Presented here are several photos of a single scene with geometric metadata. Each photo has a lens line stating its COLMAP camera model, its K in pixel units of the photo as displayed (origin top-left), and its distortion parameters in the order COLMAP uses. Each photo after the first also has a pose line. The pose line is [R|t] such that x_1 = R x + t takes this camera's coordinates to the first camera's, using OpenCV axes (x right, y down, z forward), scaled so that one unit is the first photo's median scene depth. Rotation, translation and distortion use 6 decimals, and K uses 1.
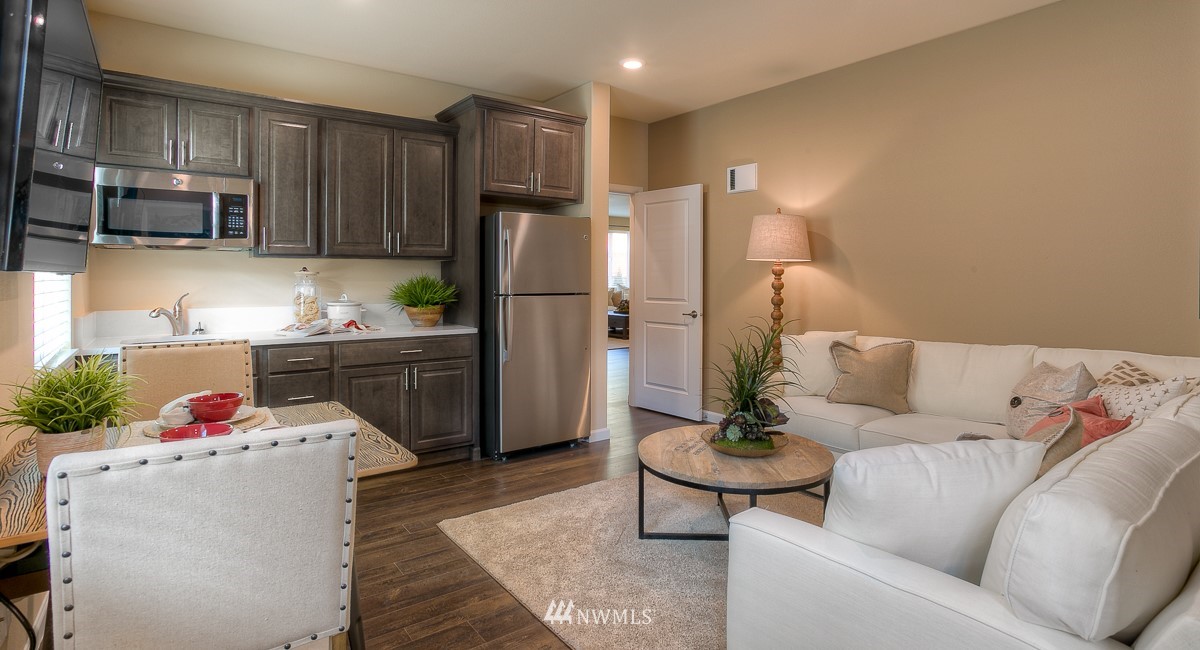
lens RADIAL K [[597.1, 0, 572.5], [0, 597.1, 272.0], [0, 0, 1]] dist [-0.002457, -0.000333]
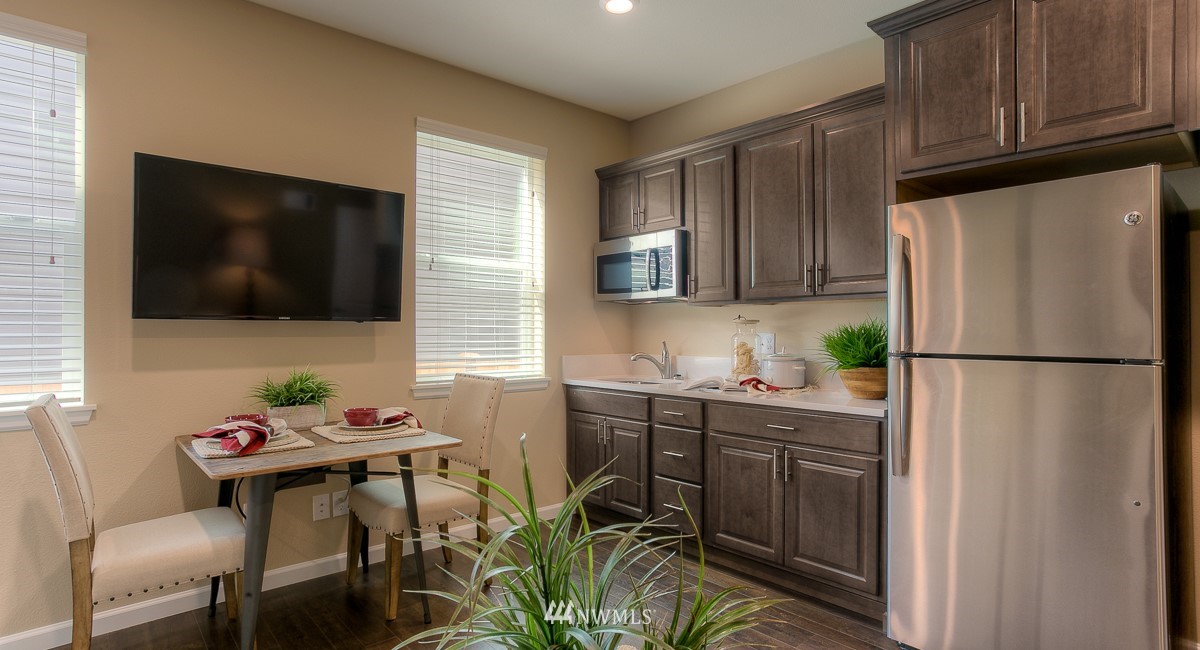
lens RADIAL K [[620.9, 0, 600.0], [0, 620.9, 325.0], [0, 0, 1]] dist [-0.002129, -0.000192]
pose [[0.104903, -0.013265, -0.994394, 0.451178], [0.003409, 0.999910, -0.012979, 0.018601], [0.994477, -0.002028, 0.104939, 0.697893]]
